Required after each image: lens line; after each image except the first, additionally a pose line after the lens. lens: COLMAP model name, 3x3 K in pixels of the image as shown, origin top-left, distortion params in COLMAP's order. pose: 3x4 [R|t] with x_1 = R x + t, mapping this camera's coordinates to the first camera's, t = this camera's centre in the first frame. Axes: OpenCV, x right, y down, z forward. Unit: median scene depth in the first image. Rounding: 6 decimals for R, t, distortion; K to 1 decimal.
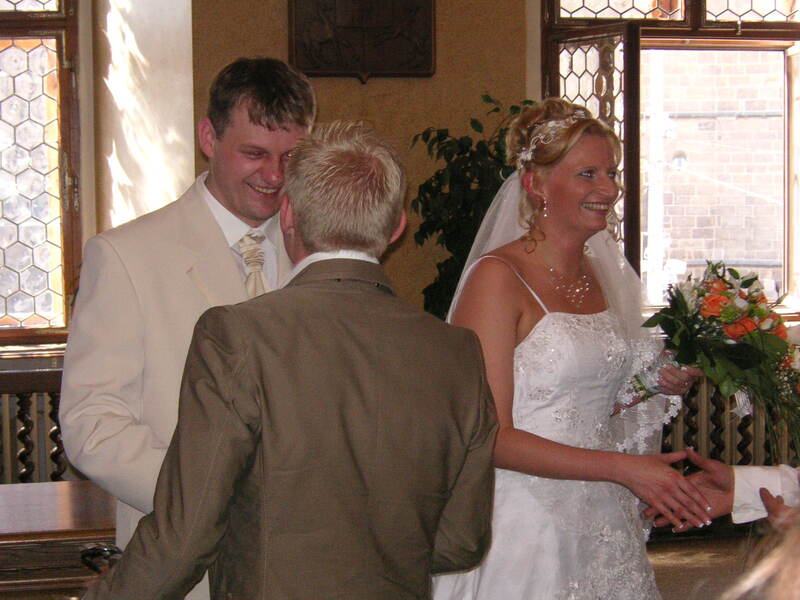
lens RADIAL K [[1755.5, 0, 400.0], [0, 1755.5, 300.0], [0, 0, 1]] dist [-0.077028, 0.610917]
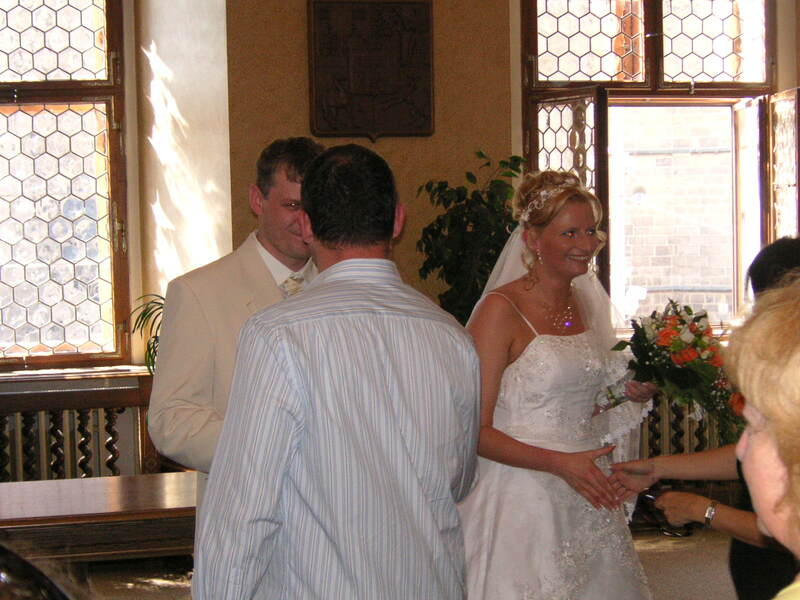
lens RADIAL K [[1668.9, 0, 400.0], [0, 1668.9, 300.0], [0, 0, 1]] dist [-0.005677, -0.393264]
pose [[0.999835, -0.008707, 0.015970, -0.020155], [0.008949, 0.999845, -0.015143, -0.000460], [-0.015836, 0.015284, 0.999758, -0.105524]]
